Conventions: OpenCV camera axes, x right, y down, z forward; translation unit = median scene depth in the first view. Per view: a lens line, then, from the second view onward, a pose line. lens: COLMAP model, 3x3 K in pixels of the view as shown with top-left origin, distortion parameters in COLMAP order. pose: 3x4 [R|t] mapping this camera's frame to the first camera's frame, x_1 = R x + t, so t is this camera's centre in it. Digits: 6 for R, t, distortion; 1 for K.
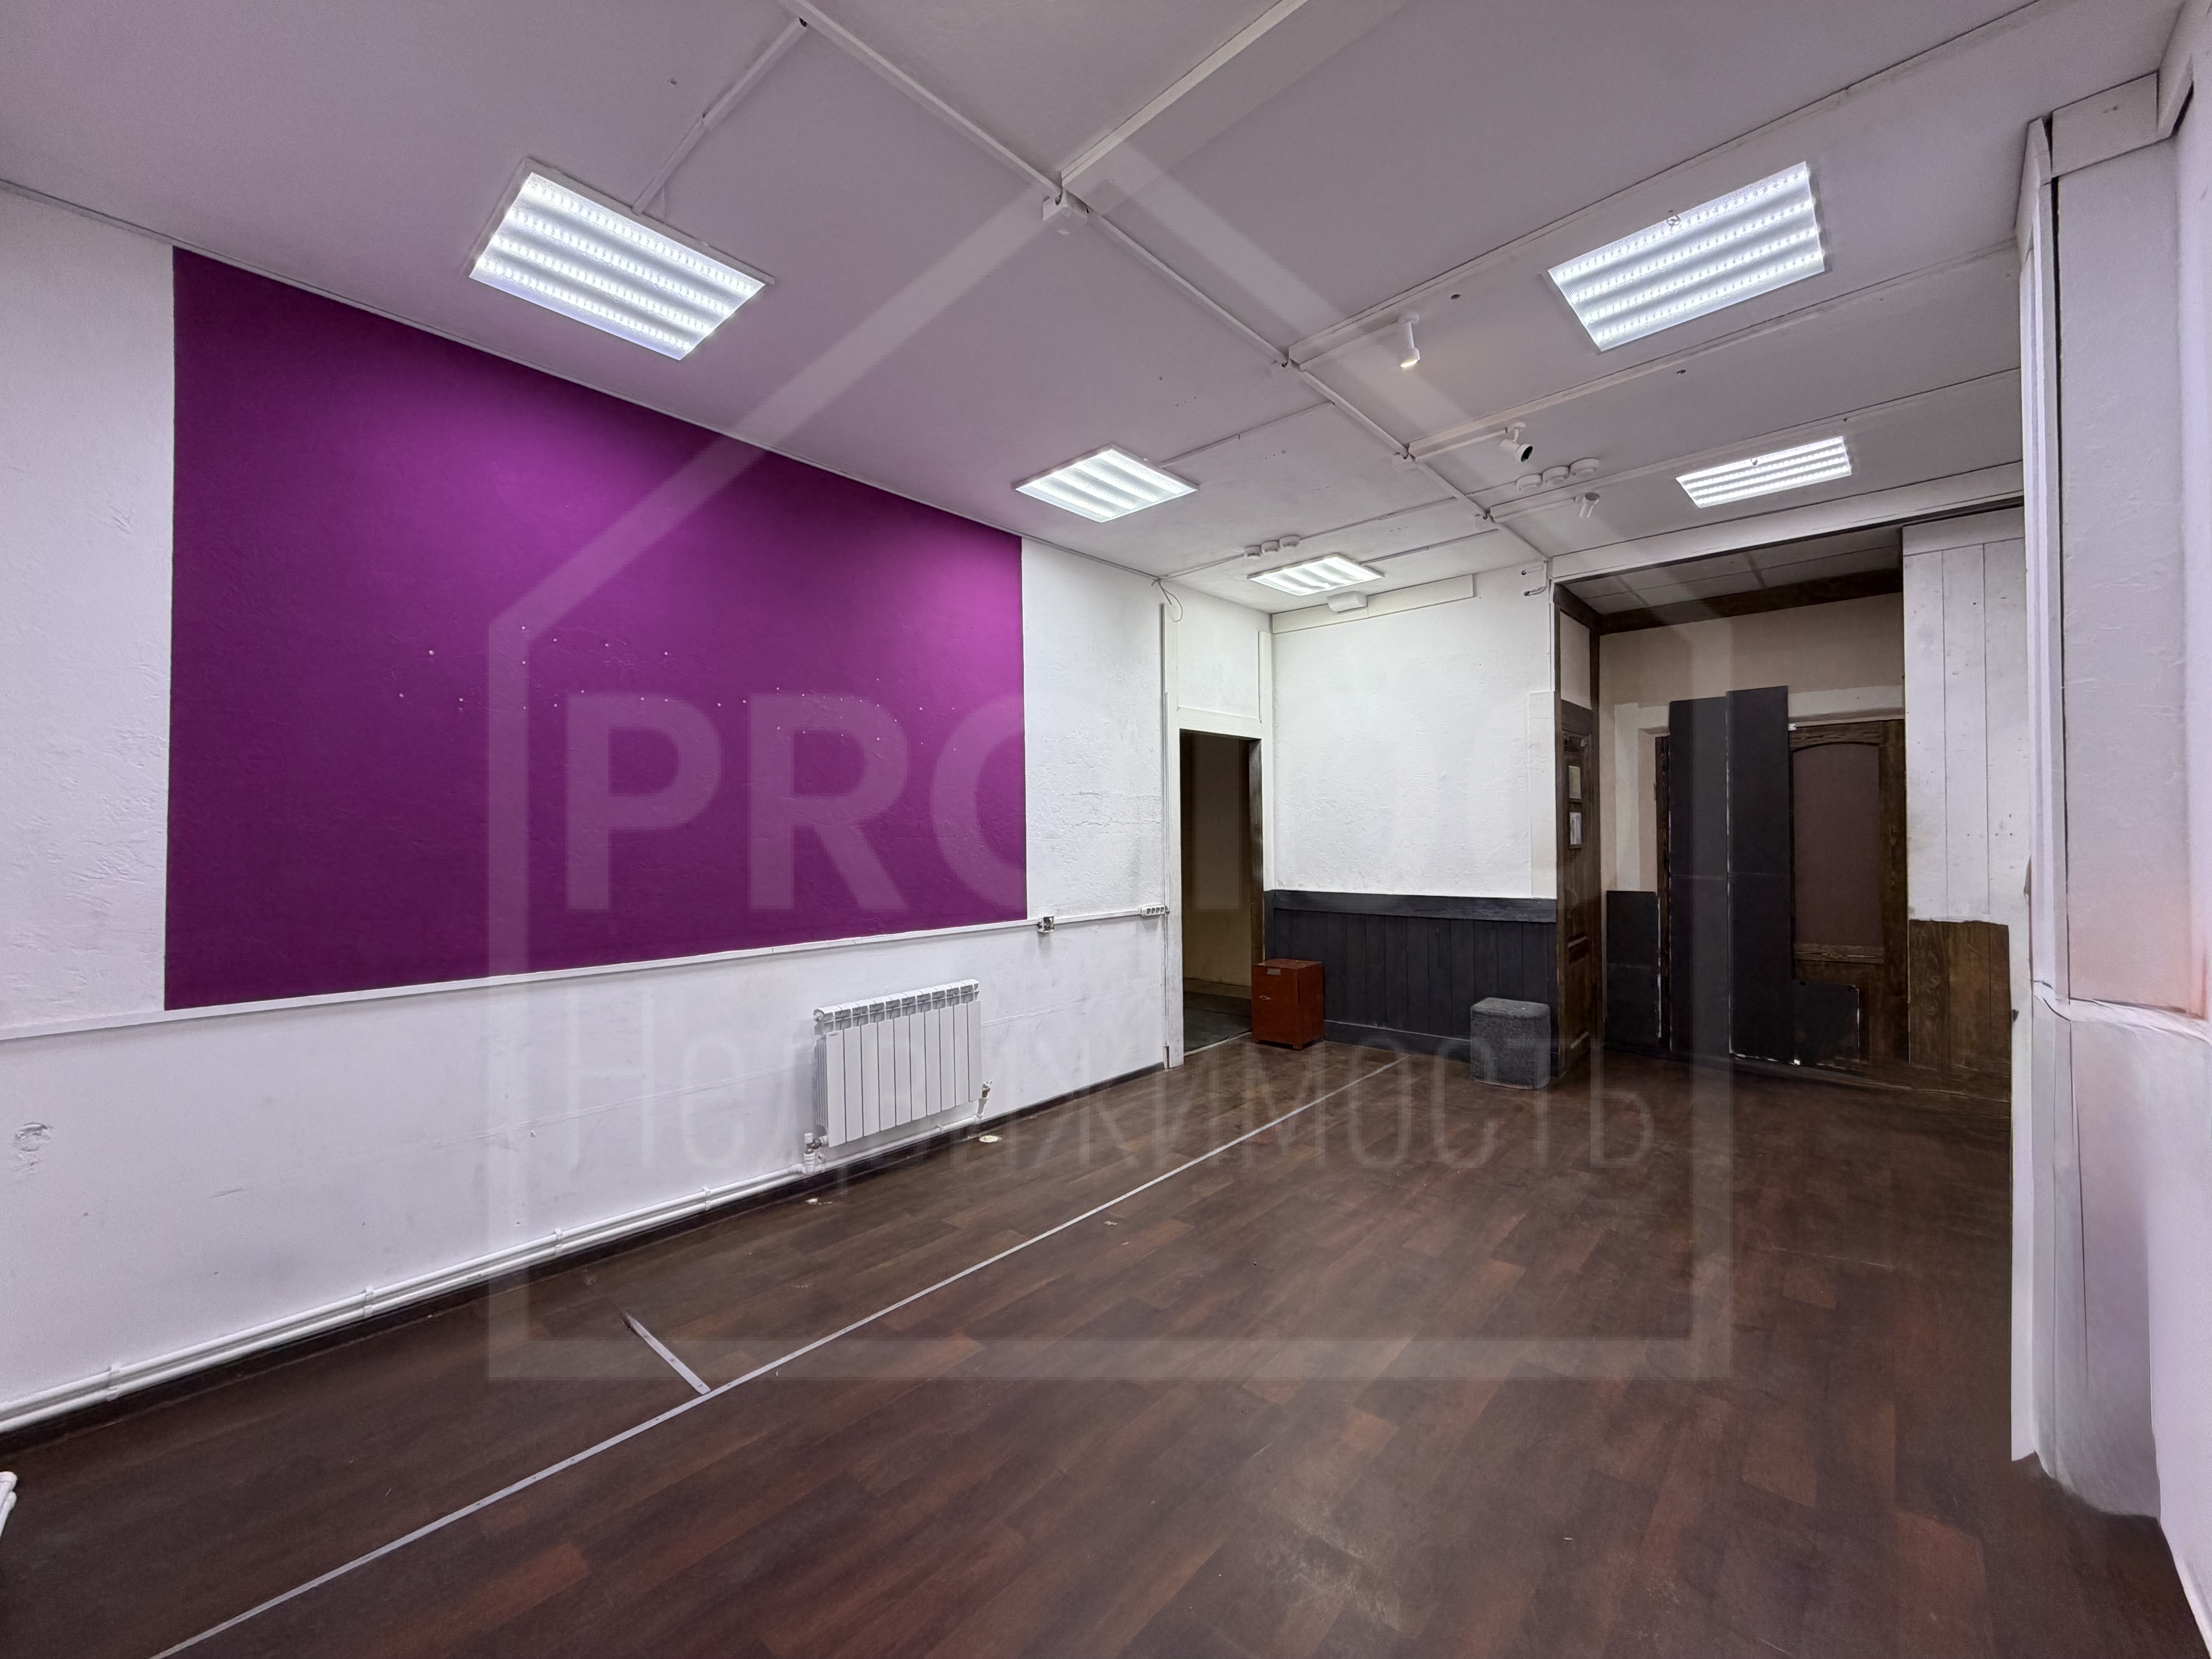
lens RADIAL K [[876.4, 0, 1096.3], [0, 876.4, 831.8], [0, 0, 1]] dist [-0.000669, -0.000293]
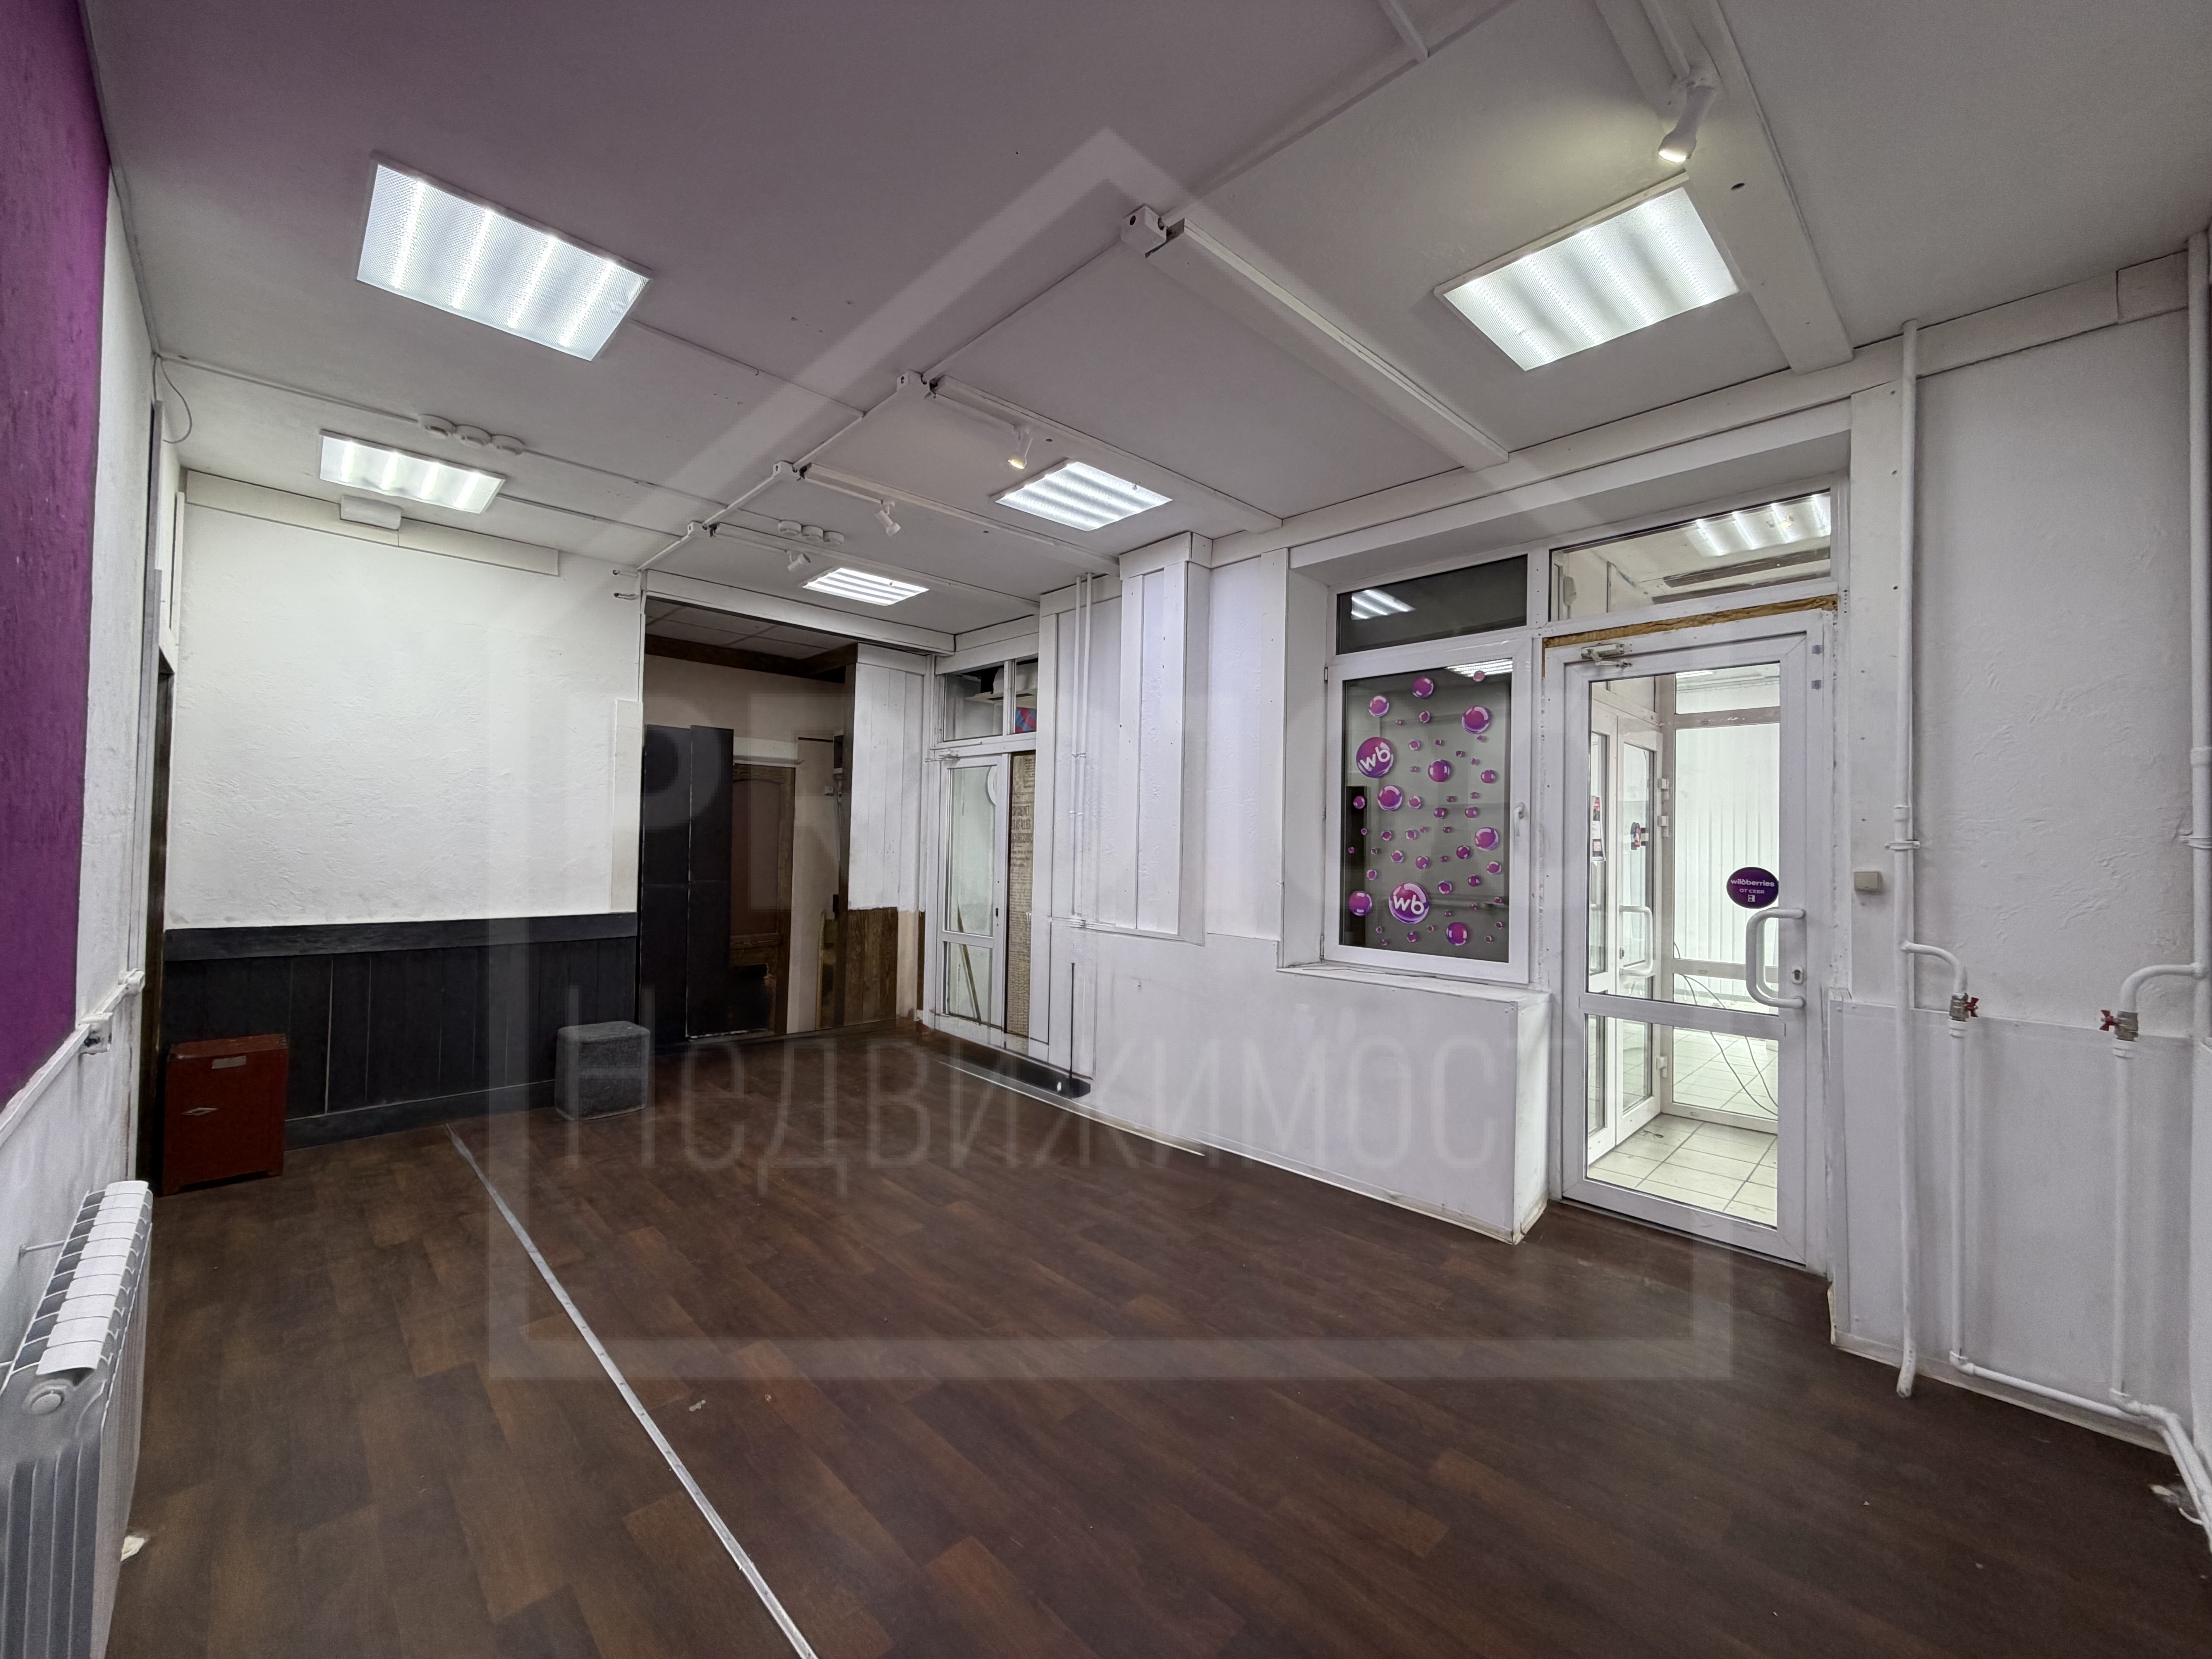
lens RADIAL K [[876.4, 0, 1096.3], [0, 876.4, 831.8], [0, 0, 1]] dist [-0.000669, -0.000293]
pose [[0.060411, 0.029748, 0.997730, -0.469373], [-0.023028, 0.999331, -0.028402, 0.002456], [-0.997908, -0.021260, 0.061055, 0.456230]]
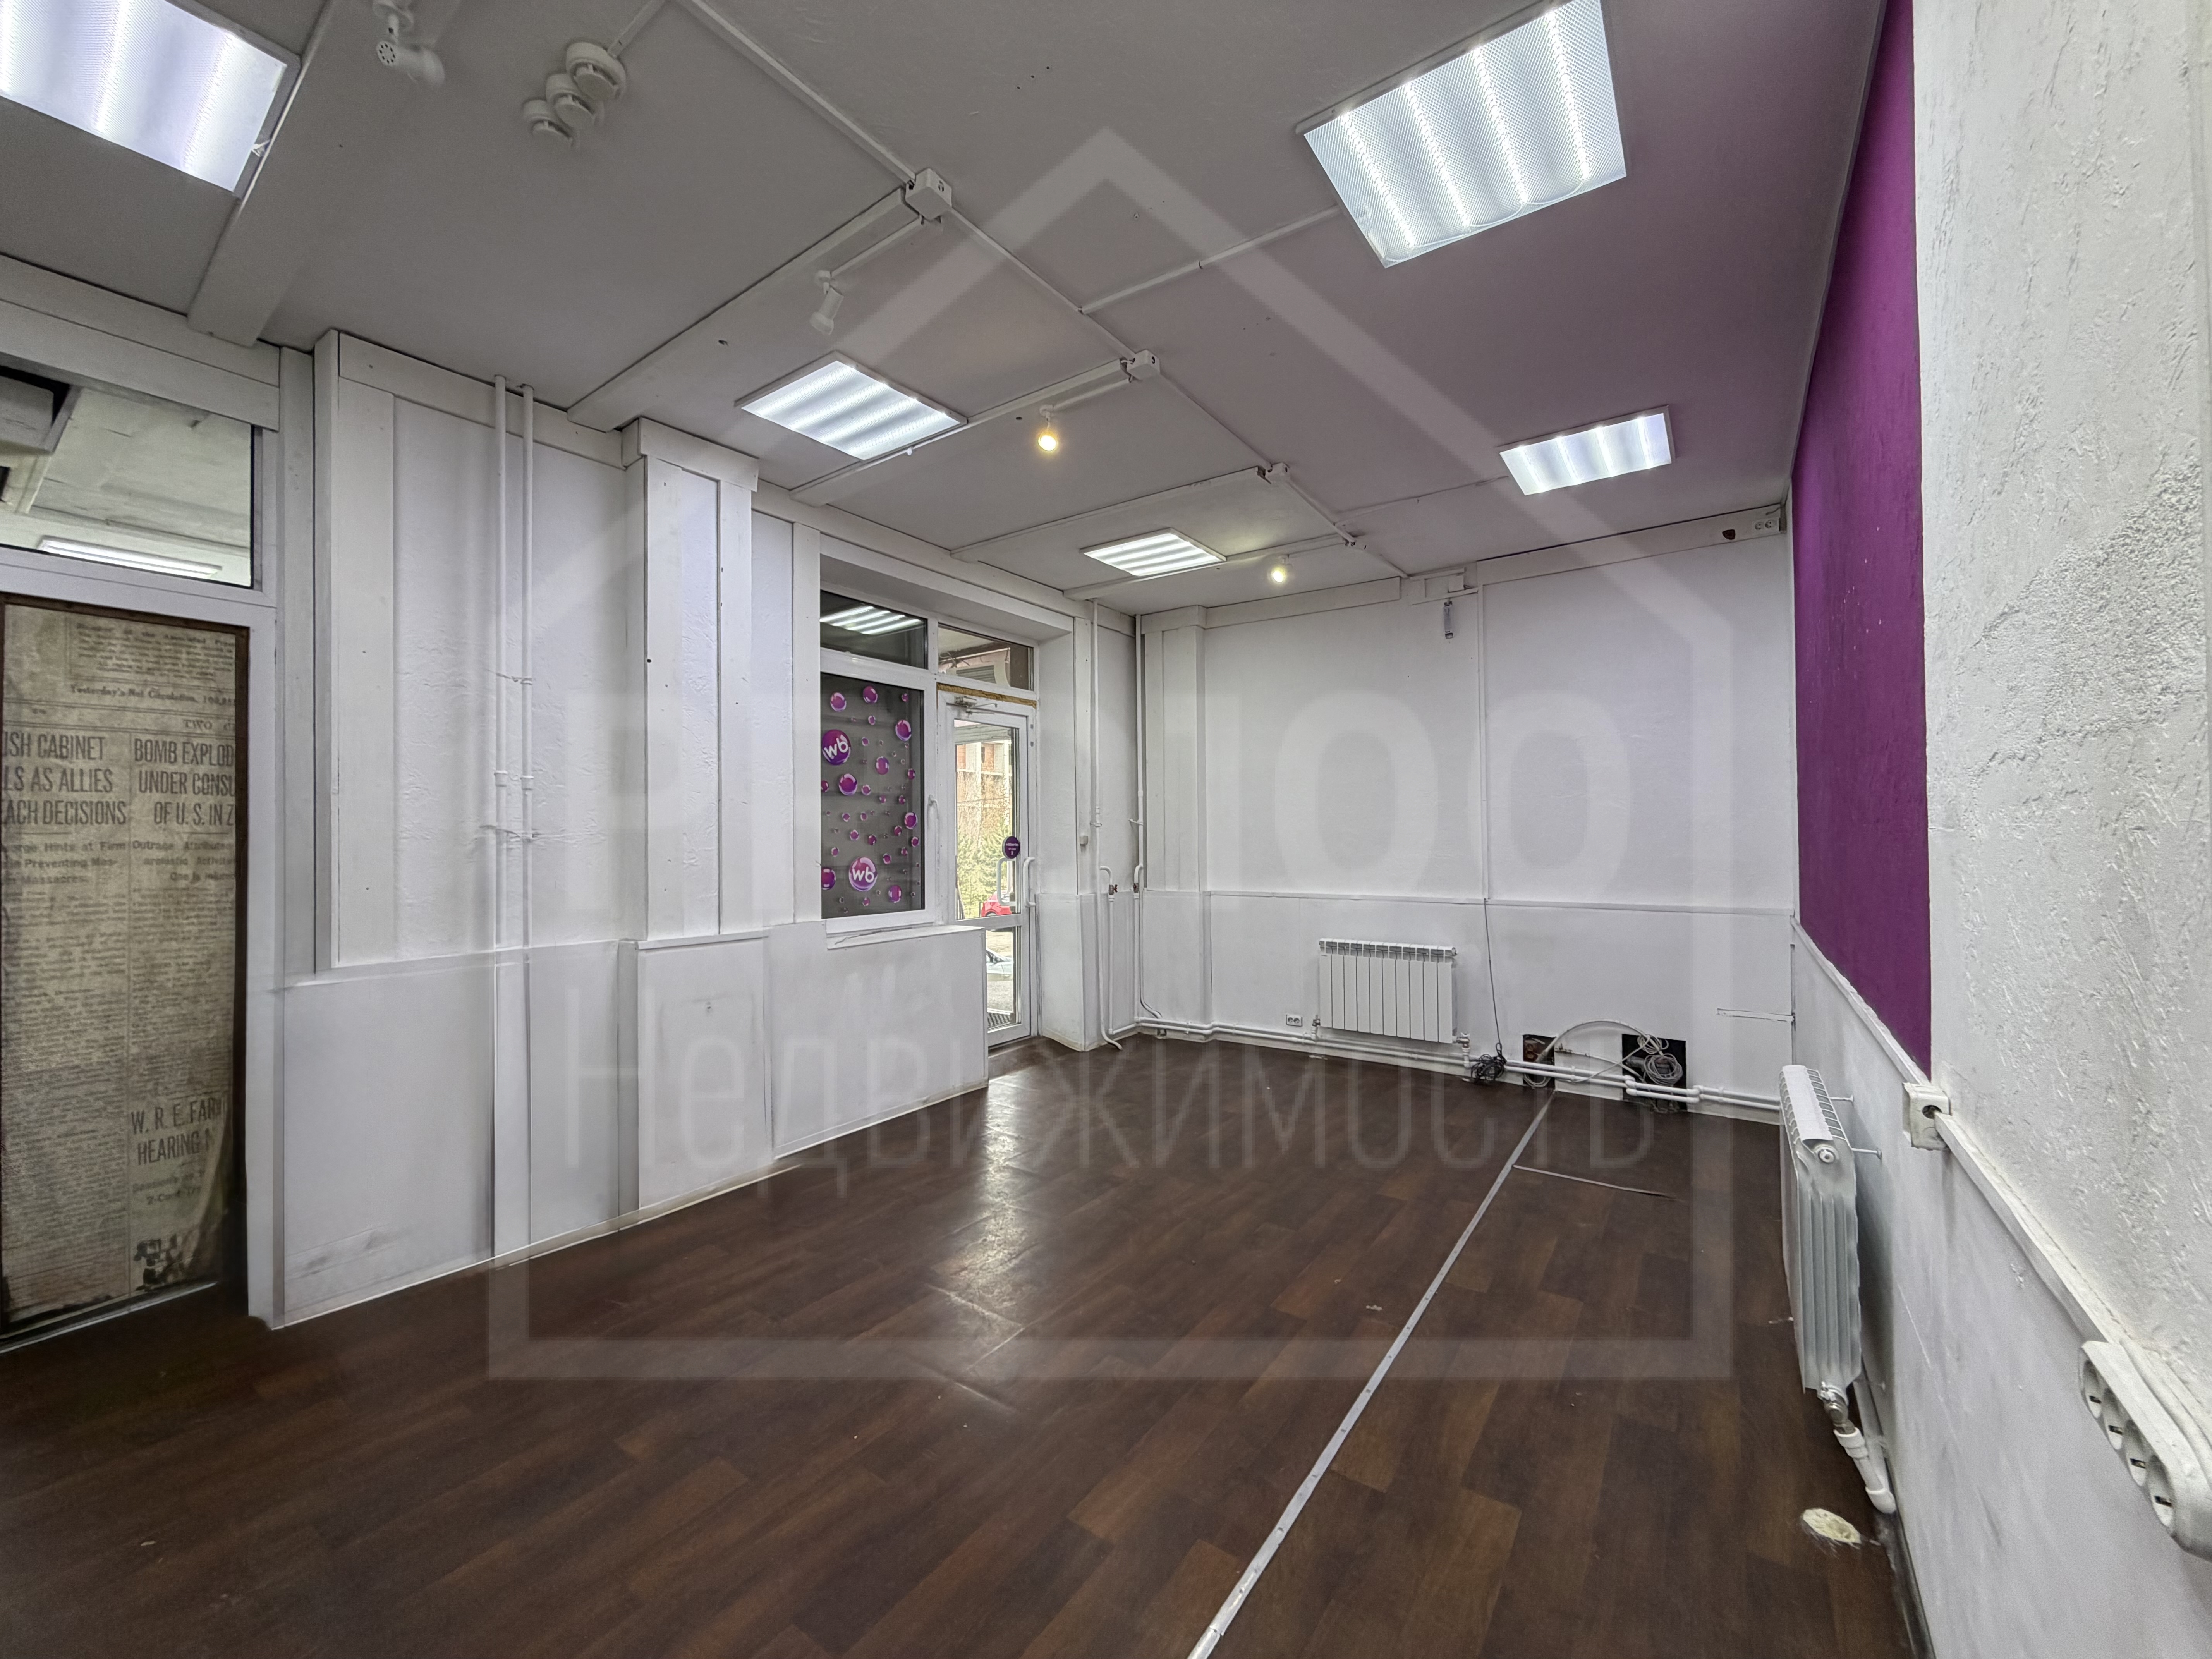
lens RADIAL K [[876.4, 0, 1096.3], [0, 876.4, 831.8], [0, 0, 1]] dist [-0.000669, -0.000293]
pose [[-0.992447, 0.018746, -0.121236, 0.252910], [0.019818, 0.999774, -0.007640, 0.004801], [0.121066, -0.009985, -0.992594, 1.243460]]
